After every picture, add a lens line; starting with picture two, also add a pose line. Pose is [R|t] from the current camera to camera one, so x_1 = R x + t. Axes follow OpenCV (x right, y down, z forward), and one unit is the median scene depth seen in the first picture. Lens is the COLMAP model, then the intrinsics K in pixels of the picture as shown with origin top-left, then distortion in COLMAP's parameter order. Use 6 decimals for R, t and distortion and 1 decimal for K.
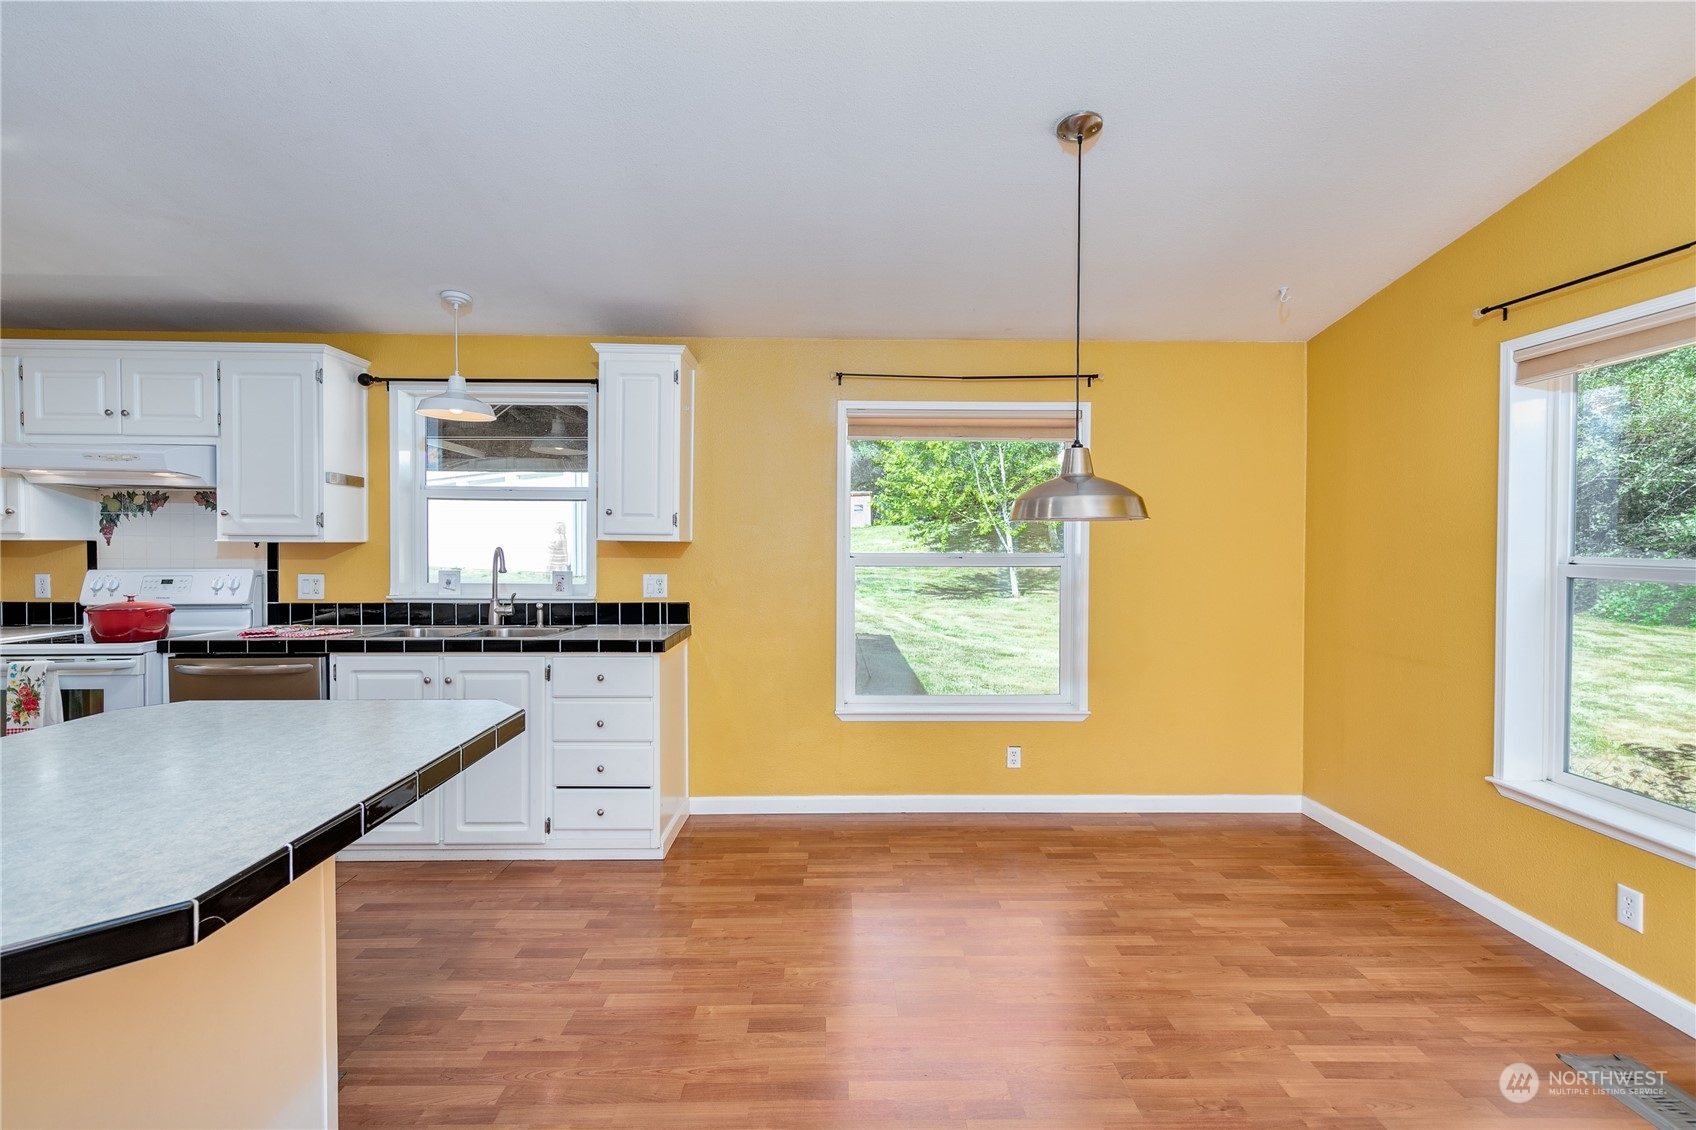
lens RADIAL K [[783.9, 0, 836.0], [0, 783.9, 557.1], [0, 0, 1]] dist [0.005098, -0.000237]
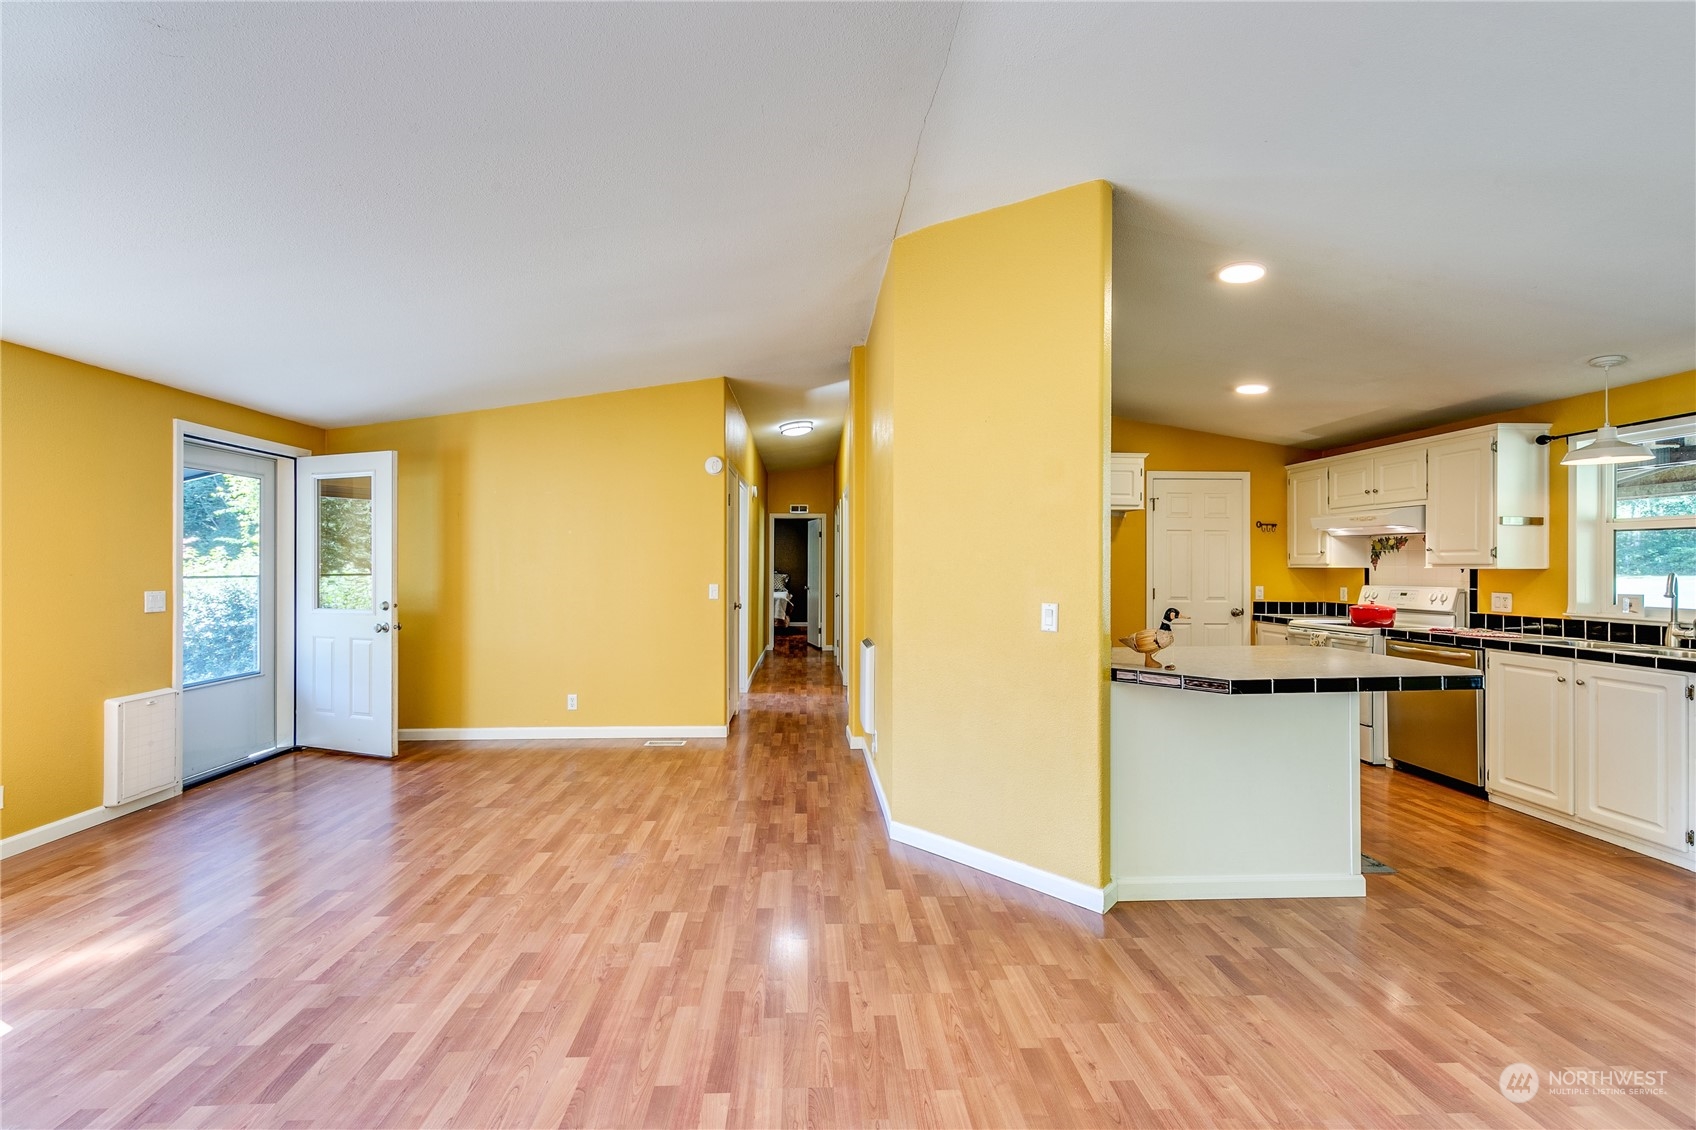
lens RADIAL K [[672.8, 0, 851.1], [0, 672.8, 564.3], [0, 0, 1]] dist [0.005597, -0.000189]
pose [[0.047432, -0.007315, -0.998848, 0.448971], [-0.021431, 0.999736, -0.008340, 0.006799], [0.998645, 0.021802, 0.047262, -0.161422]]
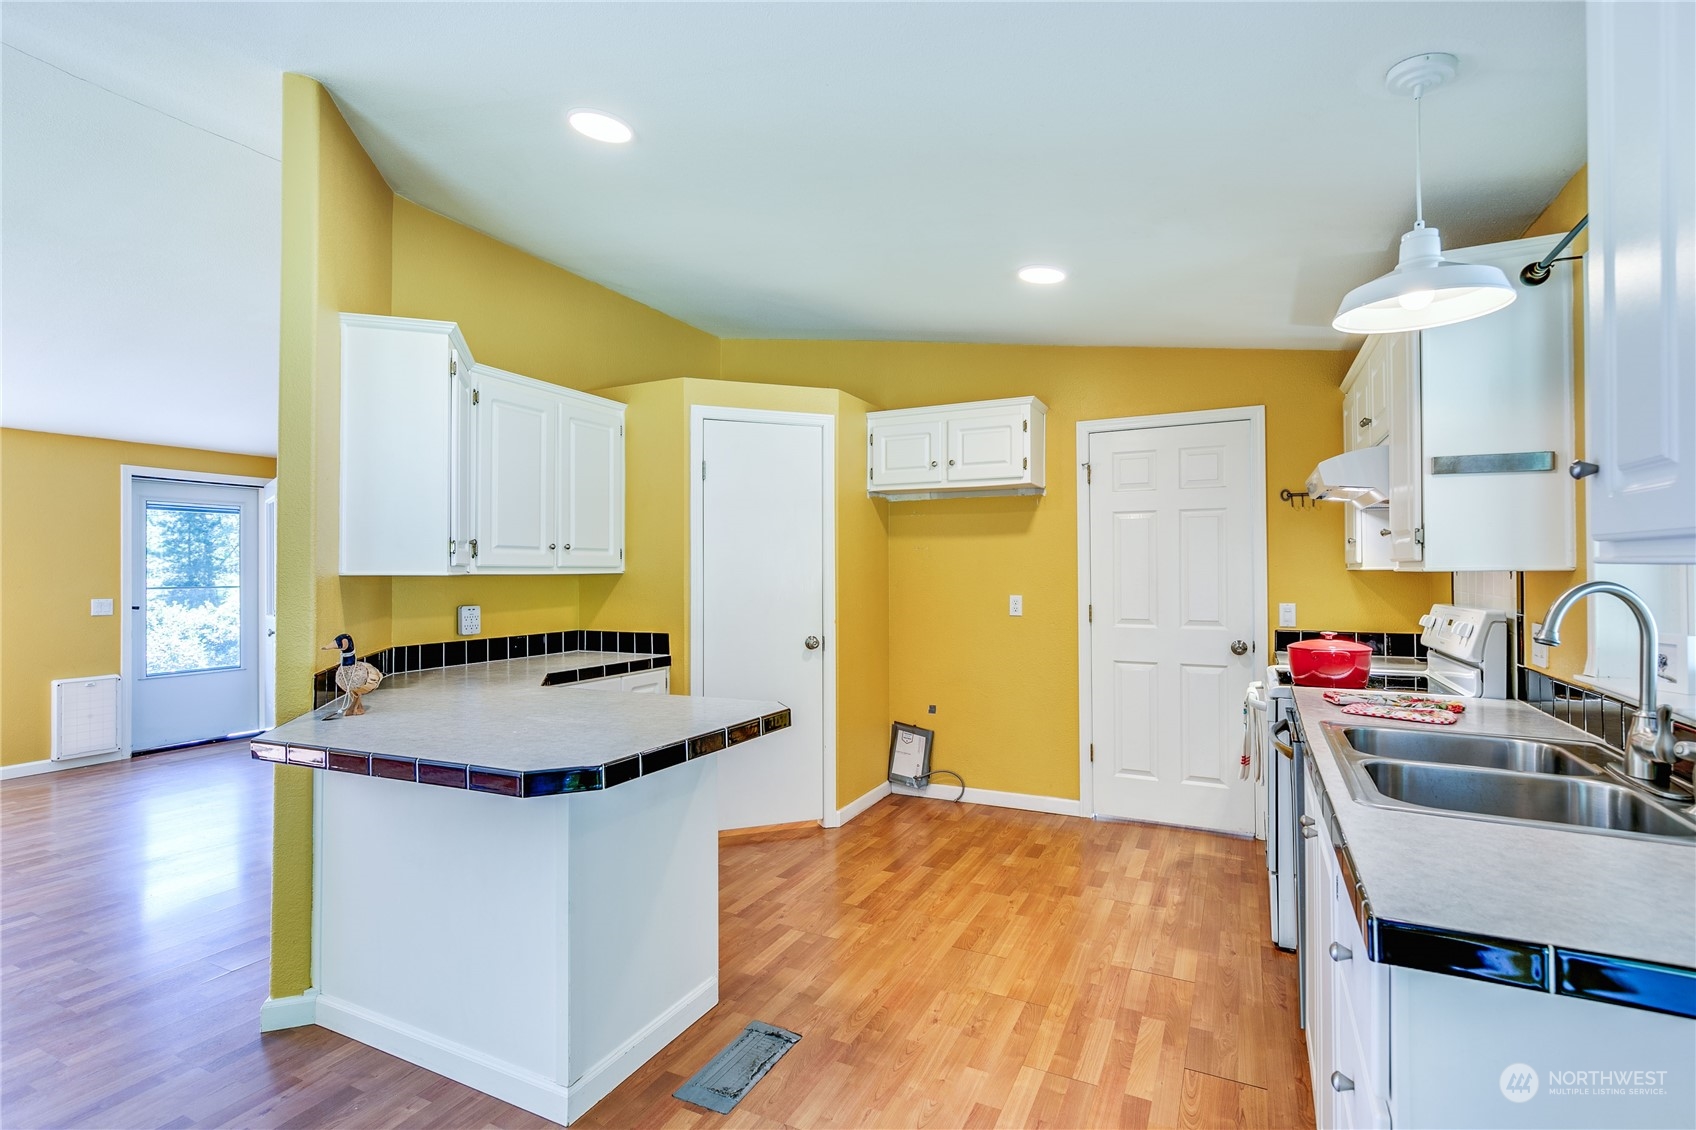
lens RADIAL K [[799.9, 0, 856.0], [0, 799.9, 560.7], [0, 0, 1]] dist [0.005638, -0.000281]
pose [[-0.449890, -0.014714, -0.892963, 0.118483], [-0.012265, 0.999872, -0.010296, -0.015050], [0.893000, 0.006320, -0.450012, 0.866392]]
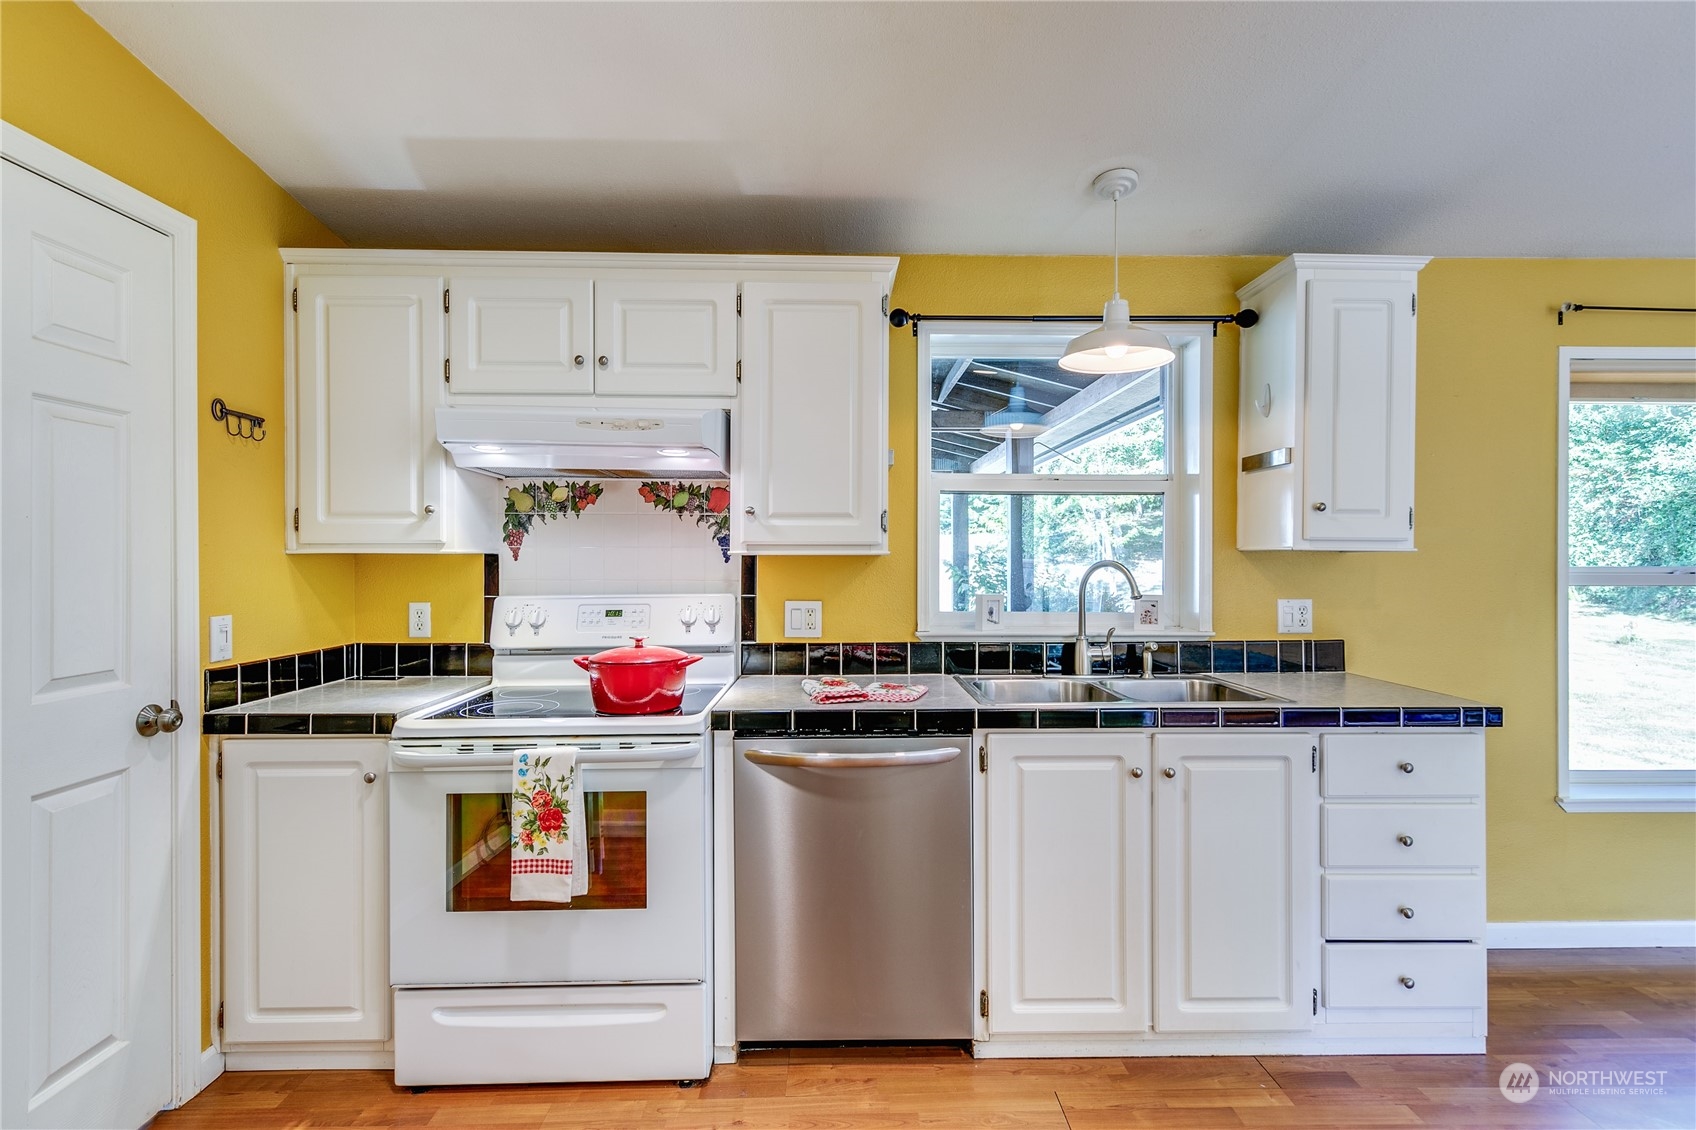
lens RADIAL K [[799.9, 0, 833.3], [0, 799.9, 554.9], [0, 0, 1]] dist [0.005638, -0.000281]
pose [[0.999992, -0.004077, 0.000590, -0.686852], [0.004087, 0.999856, -0.016478, -0.007608], [-0.000523, 0.016481, 0.999864, 0.318093]]
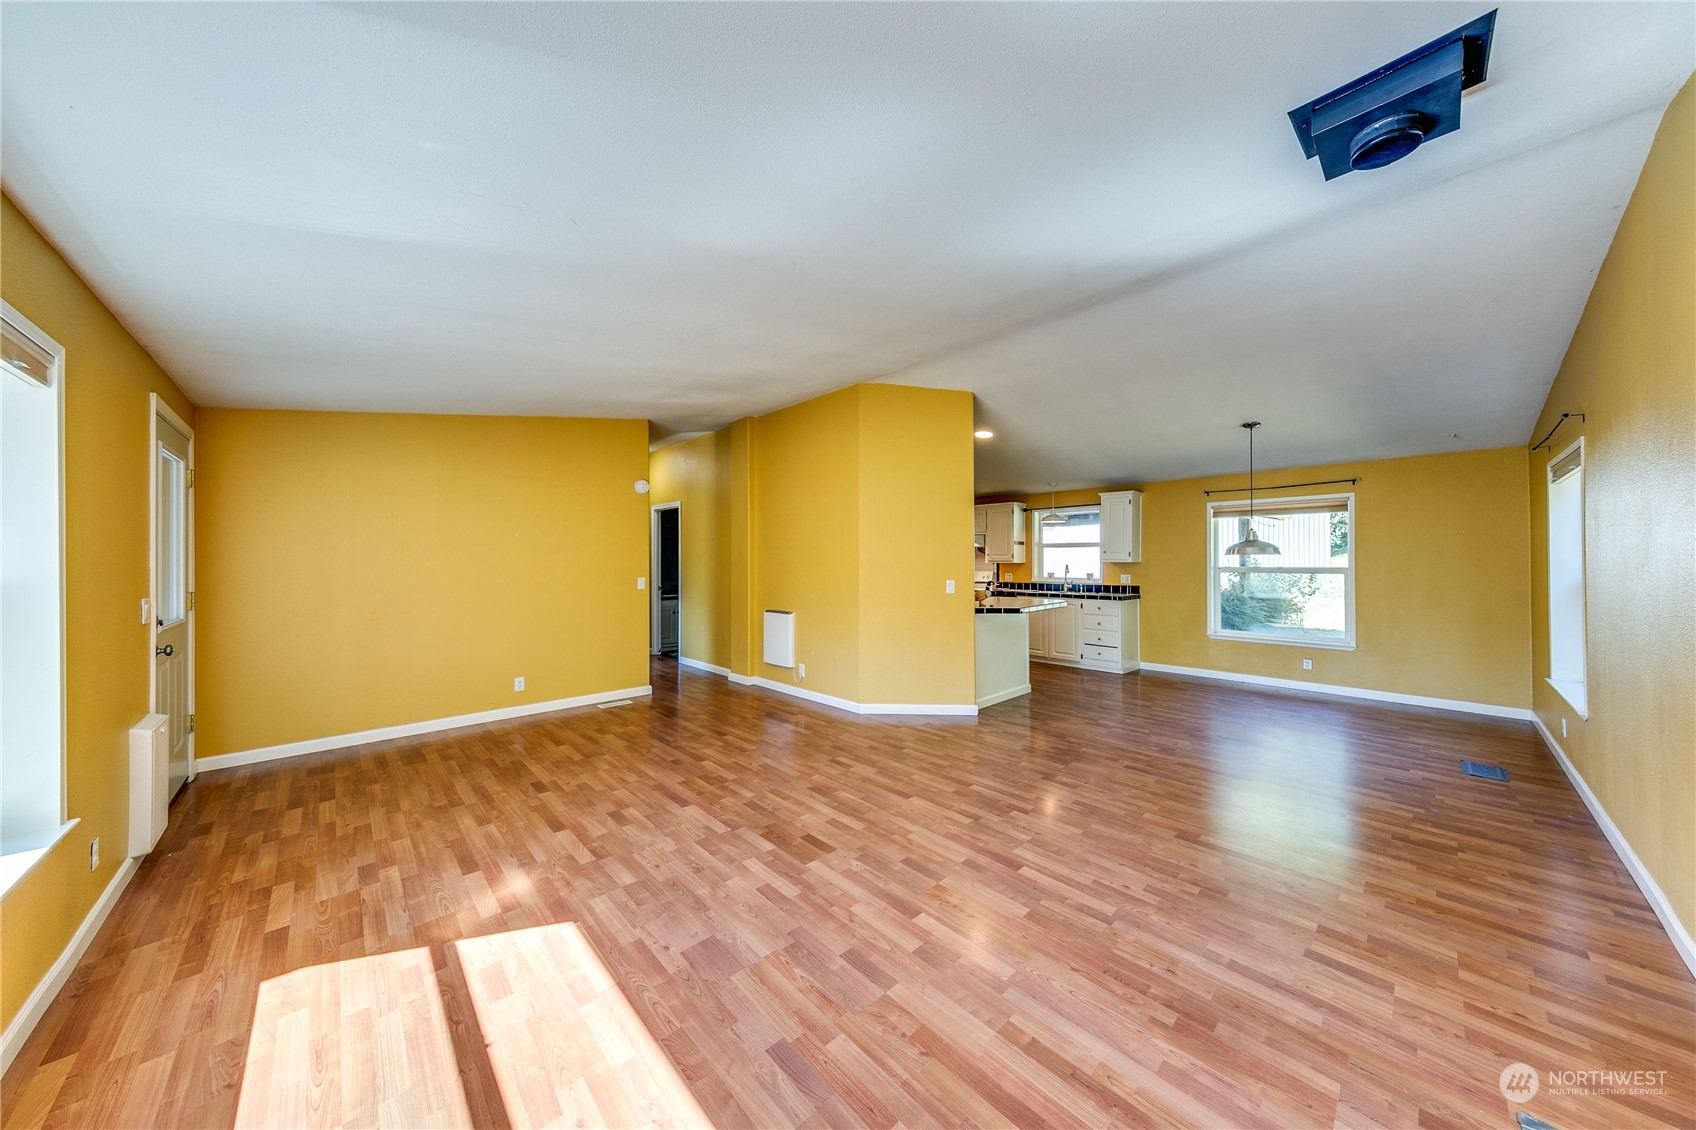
lens RADIAL K [[532.8, 0, 848.2], [0, 532.8, 560.9], [0, 0, 1]] dist [0.000660, 0.000007]
pose [[0.677255, -0.005508, -0.735728, 0.489134], [-0.008738, 0.999841, -0.015529, 0.012503], [0.735697, 0.016945, 0.677099, -0.963709]]
